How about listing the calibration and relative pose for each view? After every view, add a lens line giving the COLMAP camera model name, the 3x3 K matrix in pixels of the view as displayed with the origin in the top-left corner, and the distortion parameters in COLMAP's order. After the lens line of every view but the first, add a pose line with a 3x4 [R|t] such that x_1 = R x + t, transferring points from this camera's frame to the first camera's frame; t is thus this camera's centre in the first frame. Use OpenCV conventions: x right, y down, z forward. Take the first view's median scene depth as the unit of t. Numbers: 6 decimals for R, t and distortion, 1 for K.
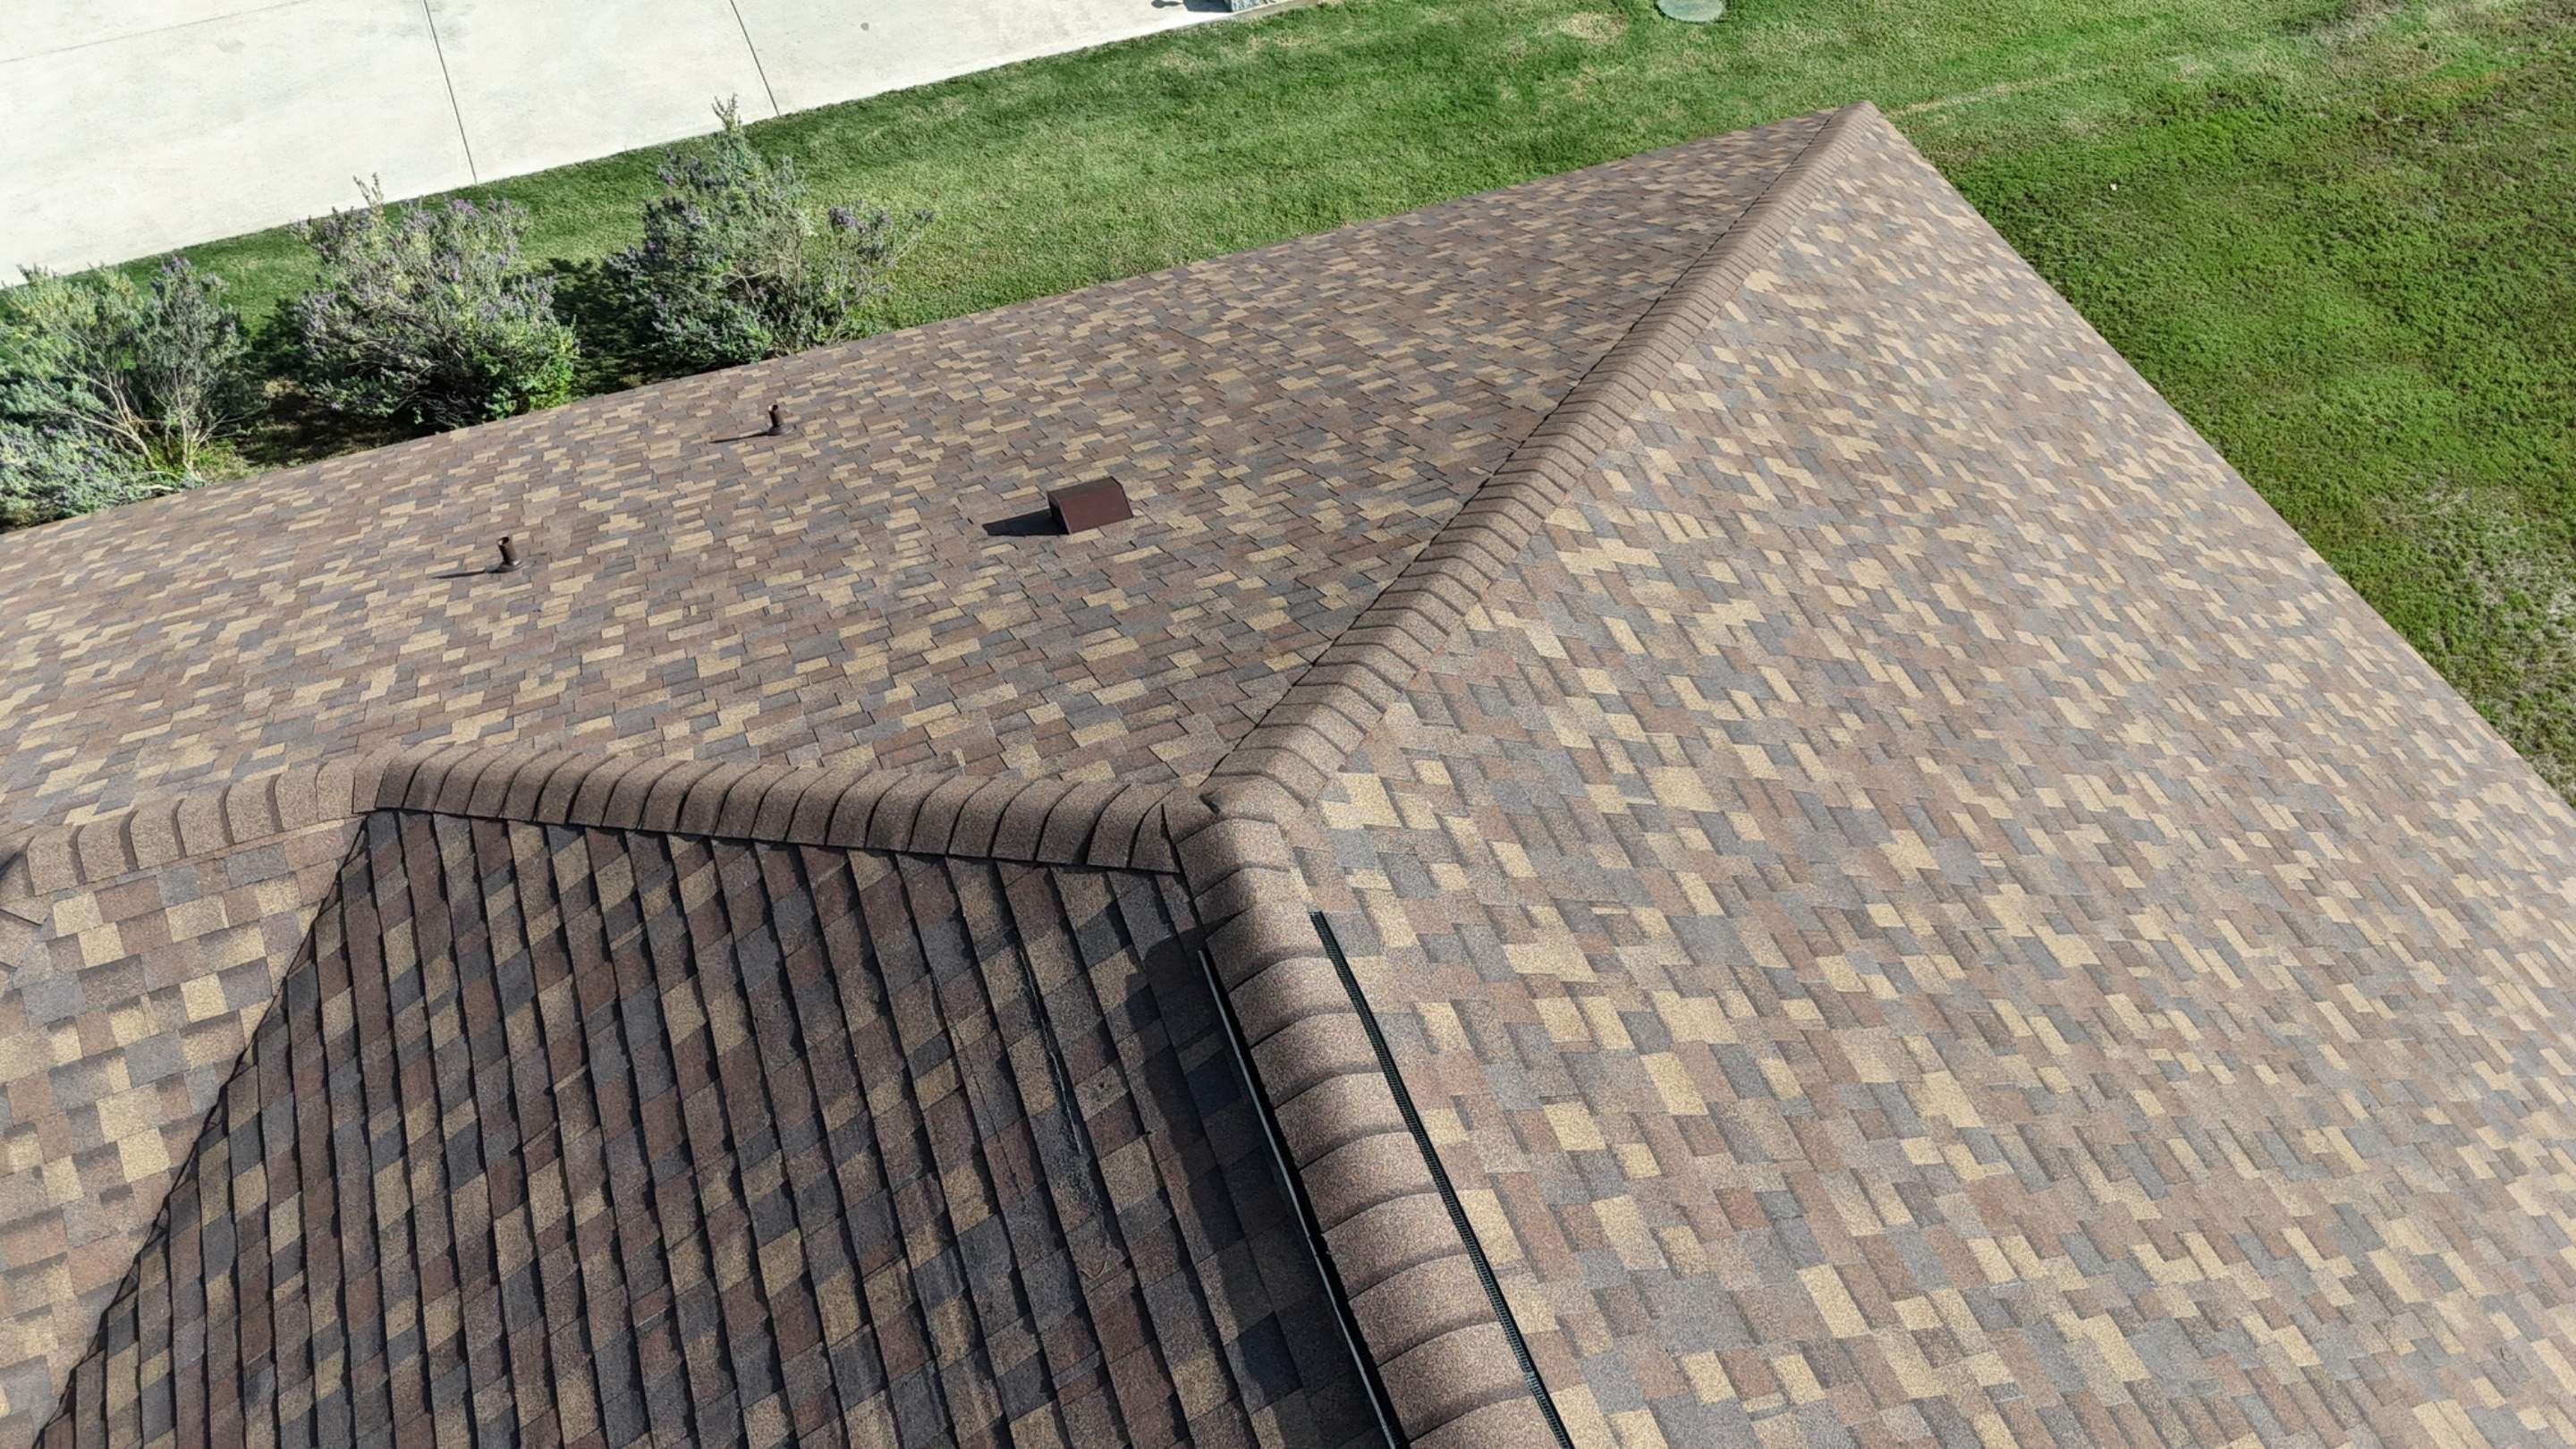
lens RADIAL K [[1900.2, 0, 1280.2], [0, 1900.2, 731.7], [0, 0, 1]] dist [0.077533, -0.082815]
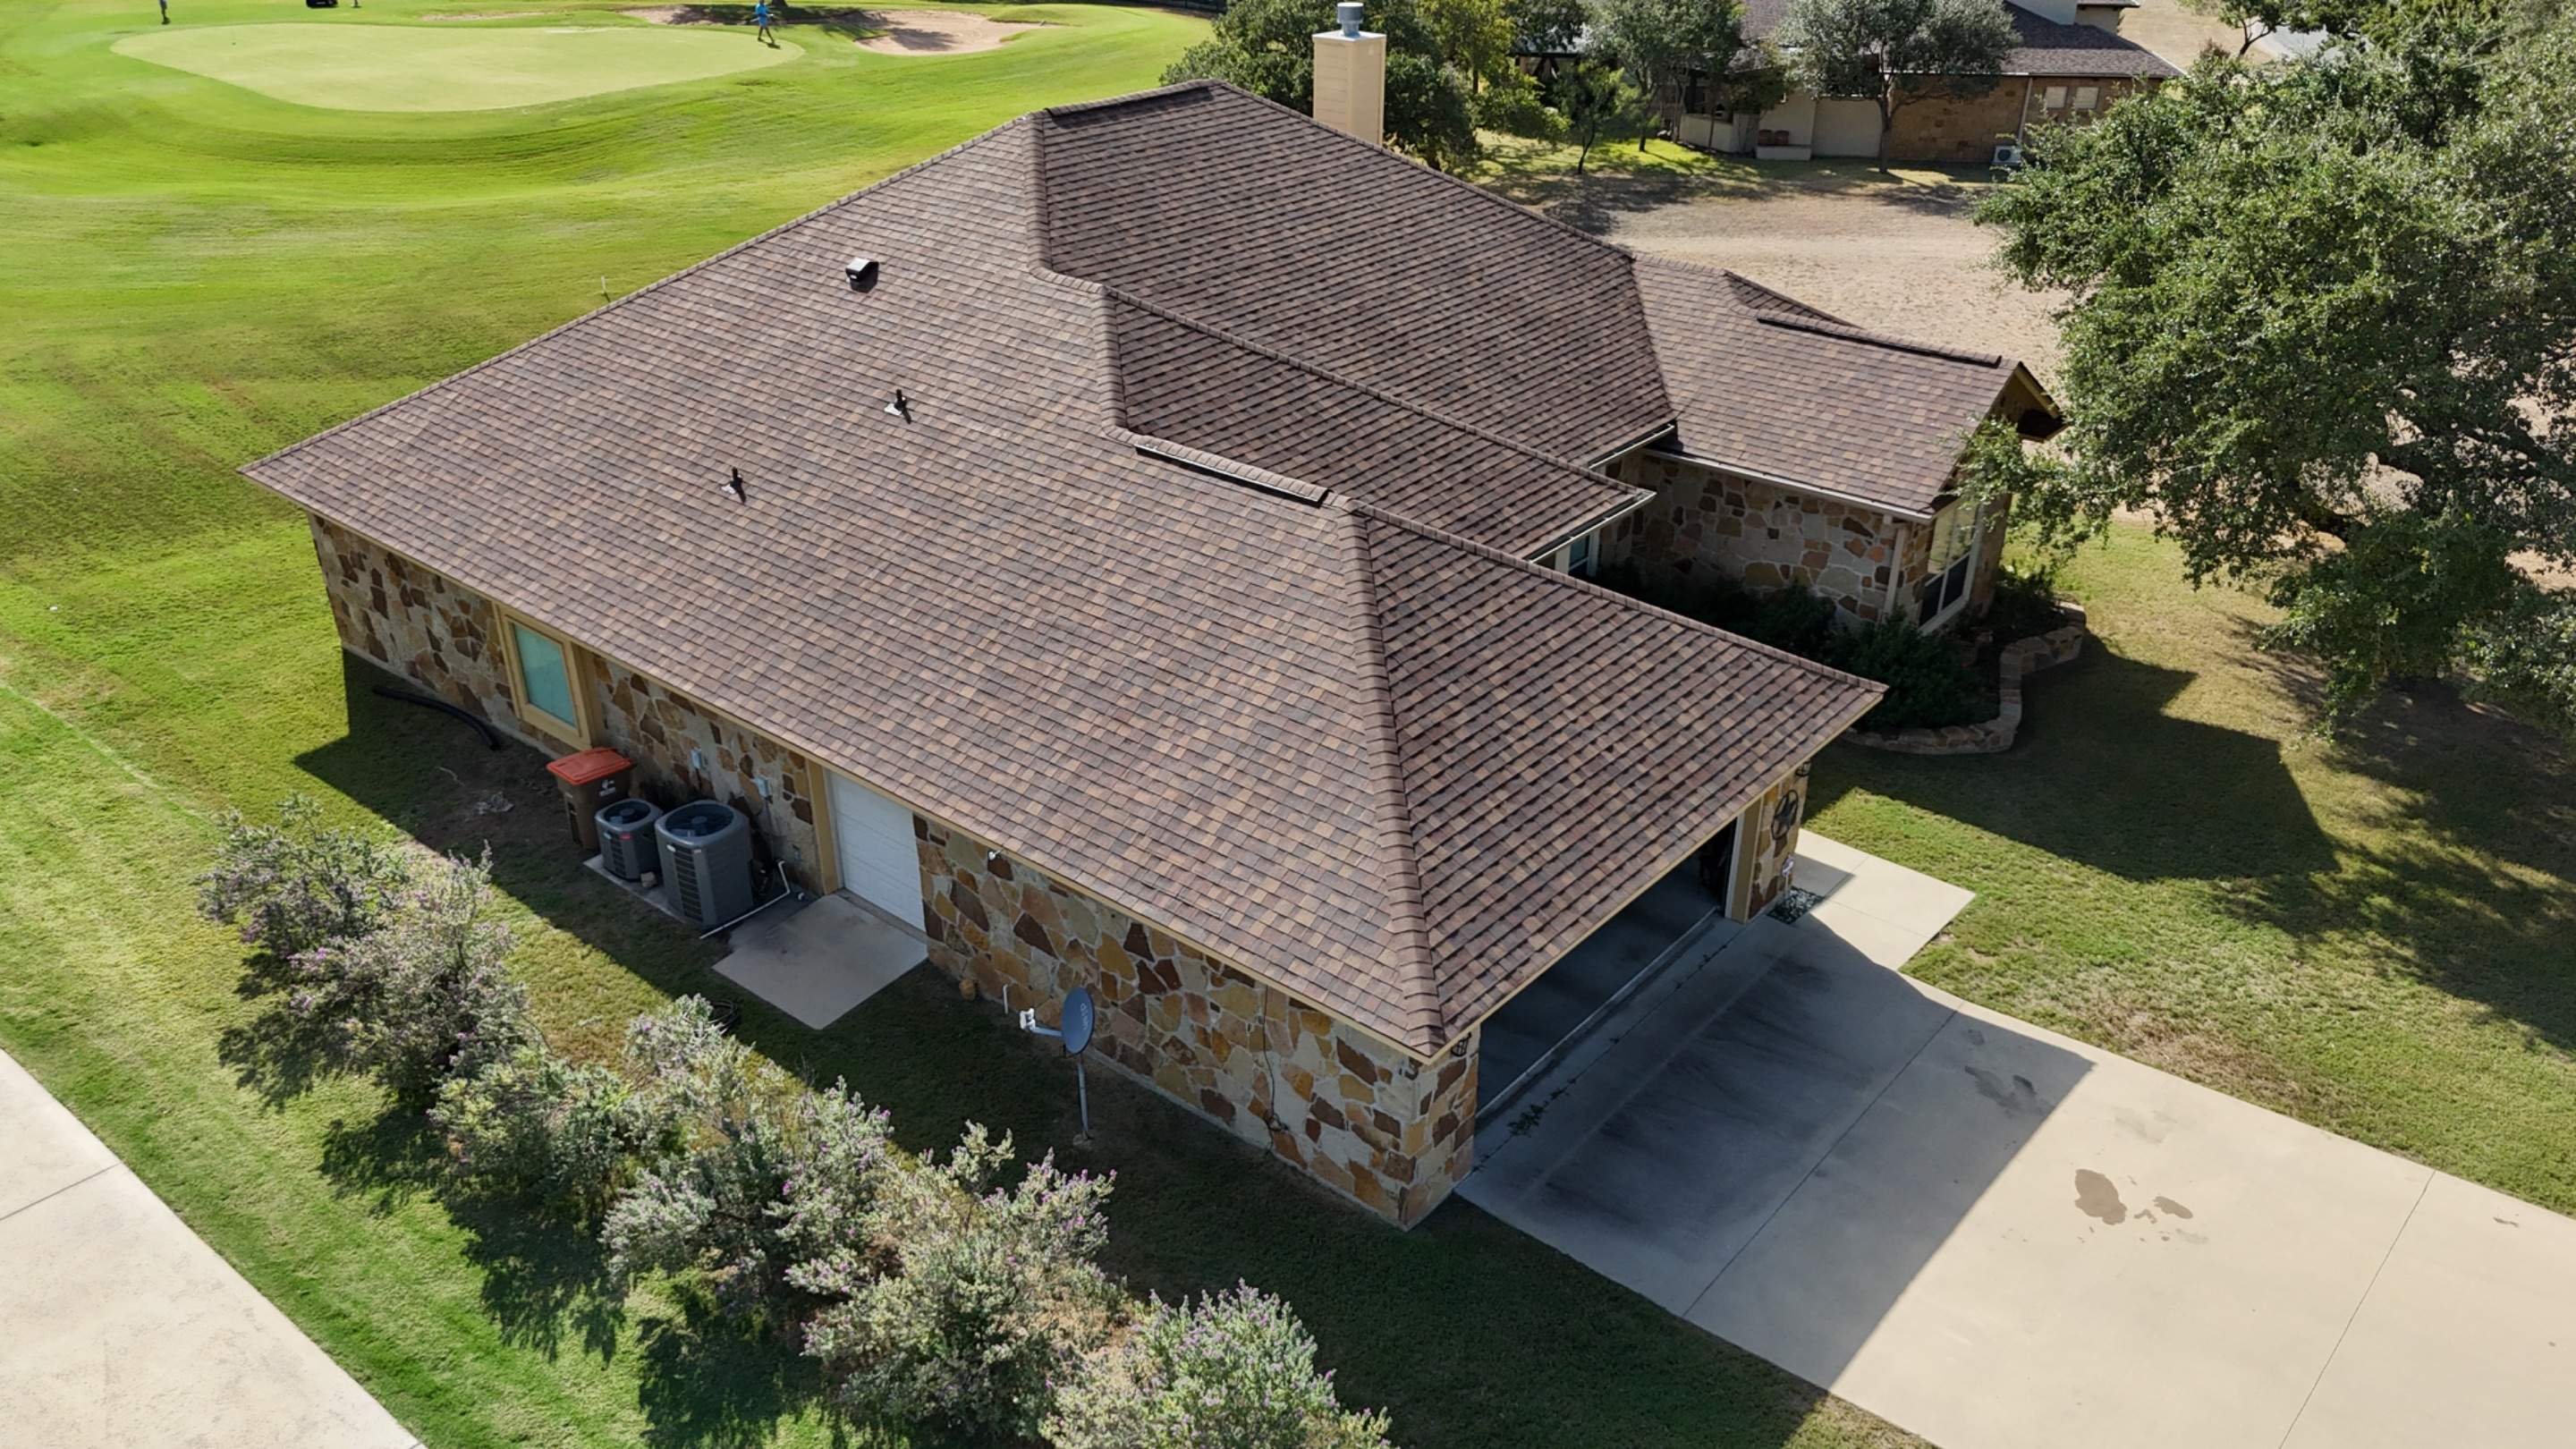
lens RADIAL K [[1900.2, 0, 1286.3], [0, 1900.2, 738.2], [0, 0, 1]] dist [0.077533, -0.082815]
pose [[-0.492408, -0.411031, 0.767195, -4.093503], [0.679336, 0.369529, 0.633996, -1.743150], [-0.544093, 0.833368, 0.097269, 1.205244]]
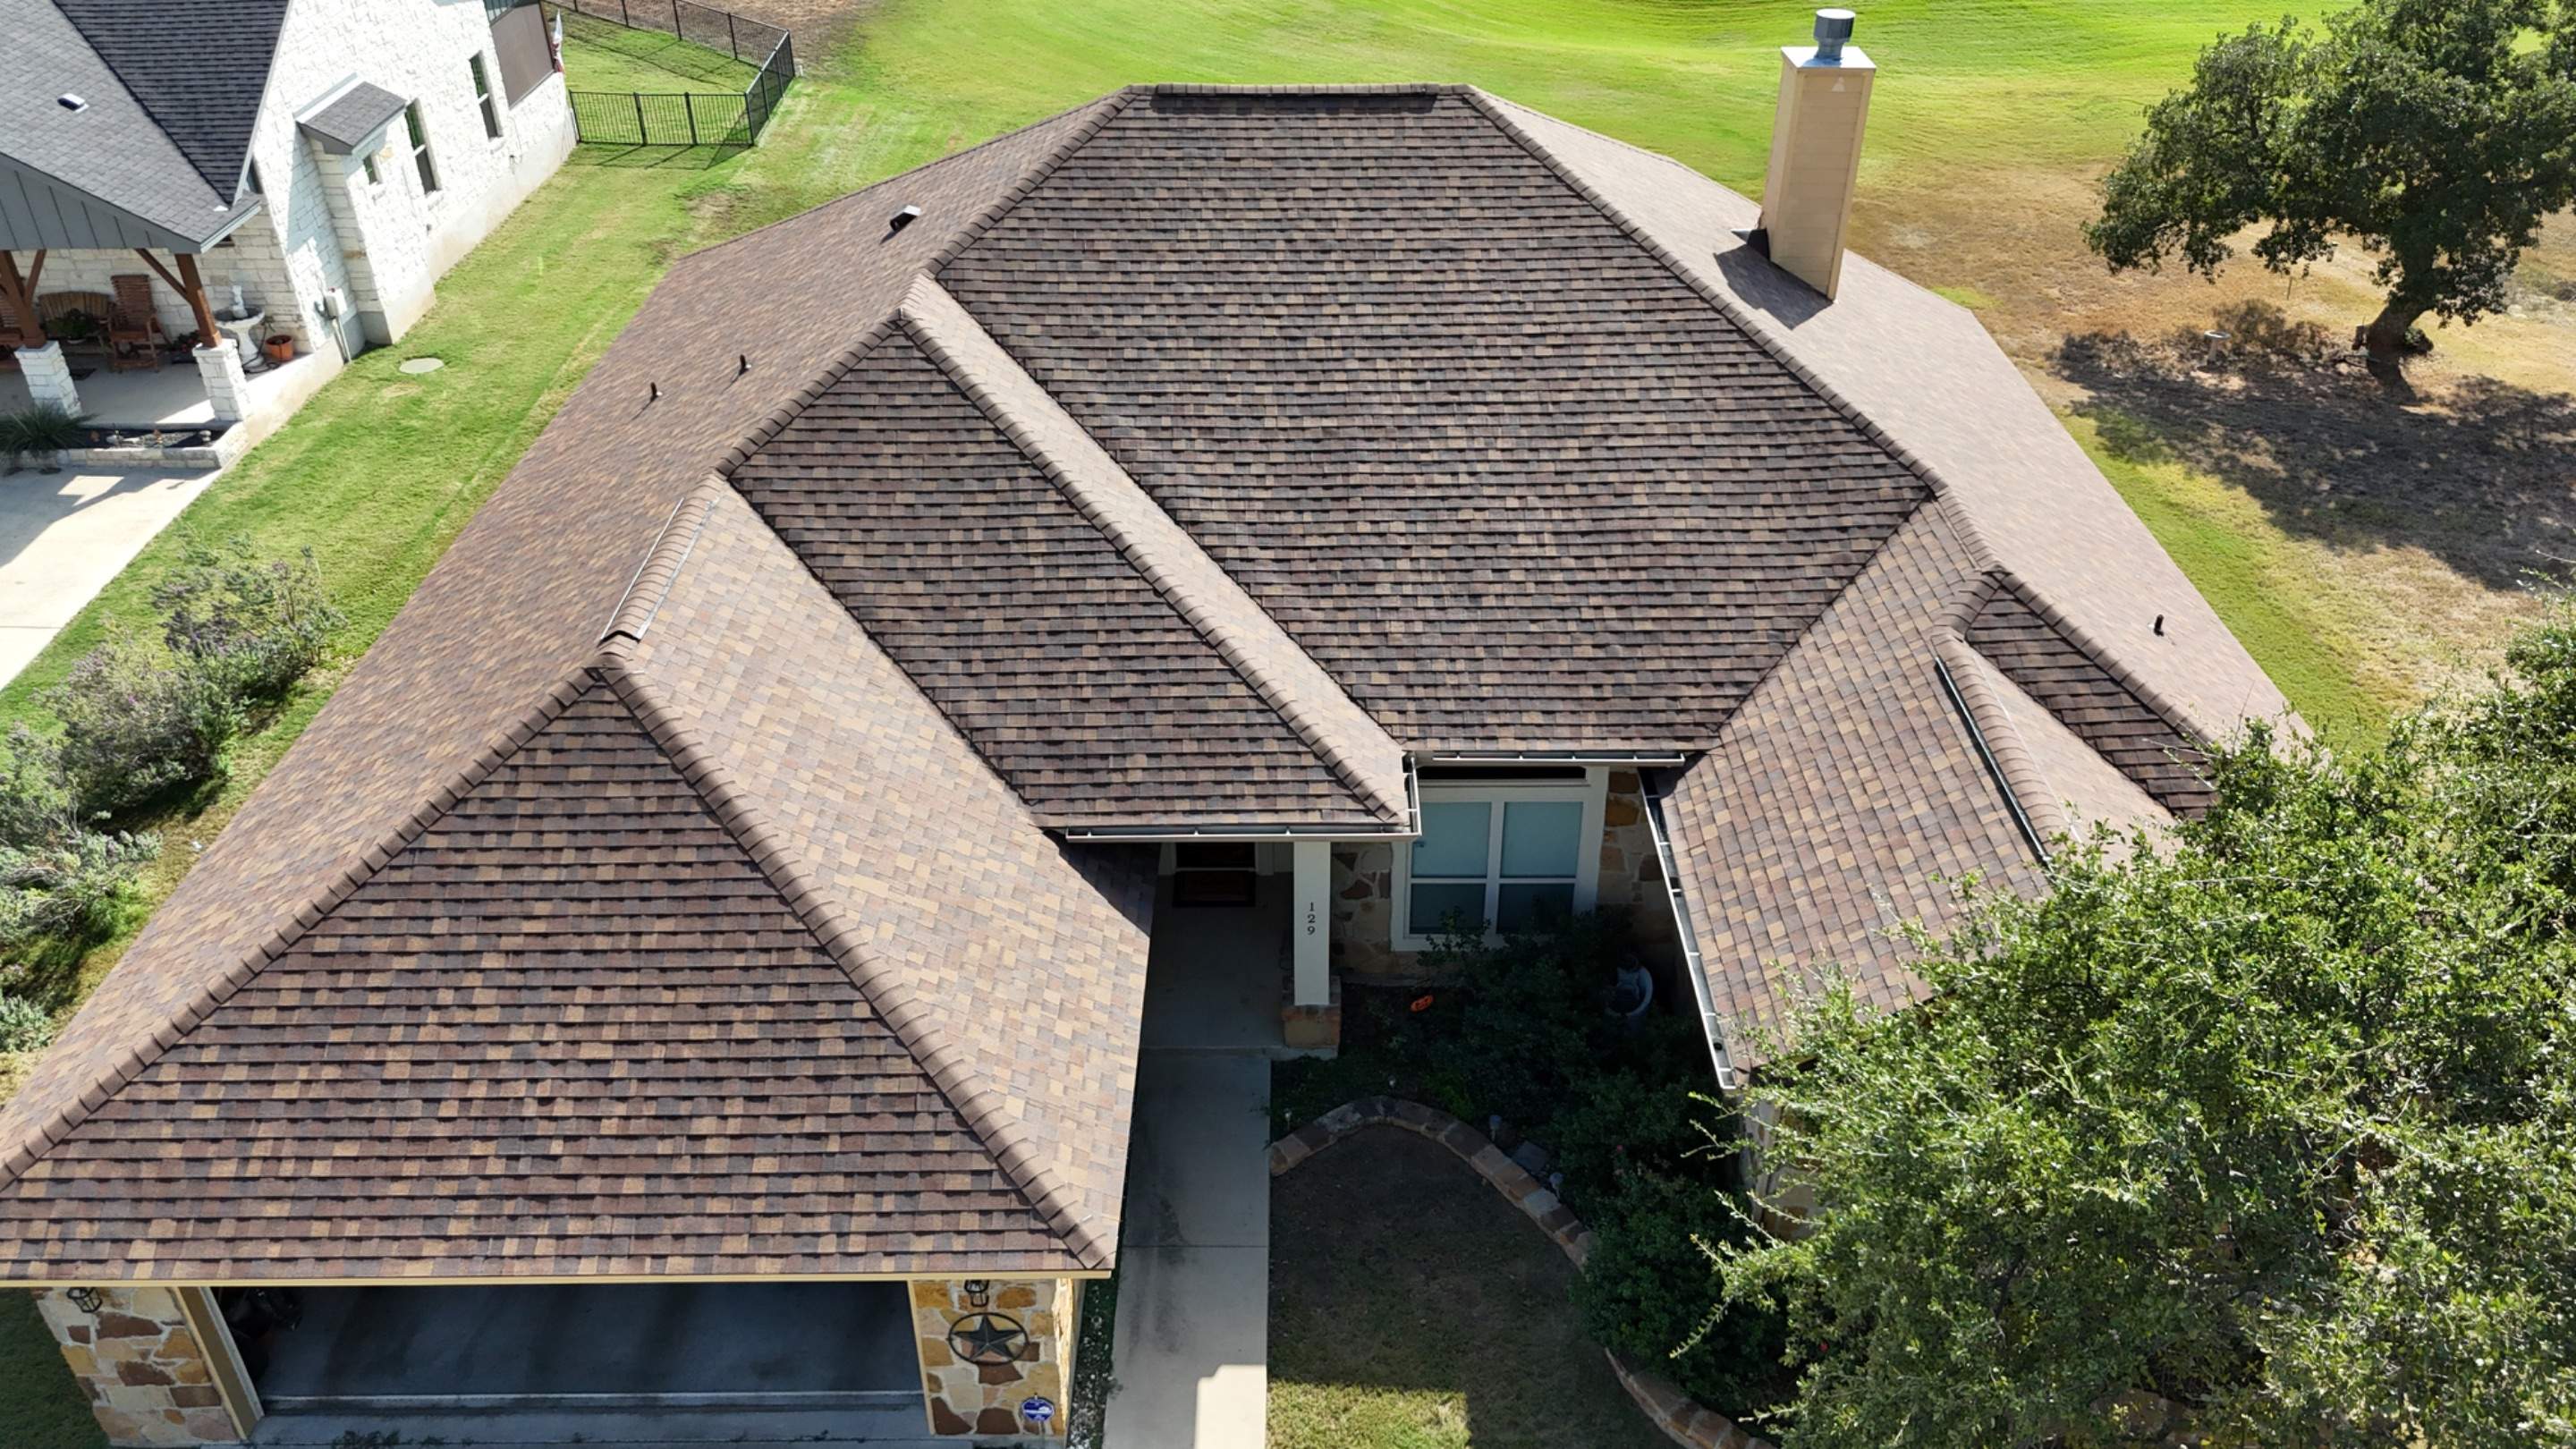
lens RADIAL K [[1900.2, 0, 1279.2], [0, 1900.2, 743.4], [0, 0, 1]] dist [0.077533, -0.082815]
pose [[0.358226, -0.515920, 0.778139, -3.249165], [0.732965, 0.671656, 0.107890, 0.658674], [-0.578304, 0.531700, 0.618756, -0.892838]]
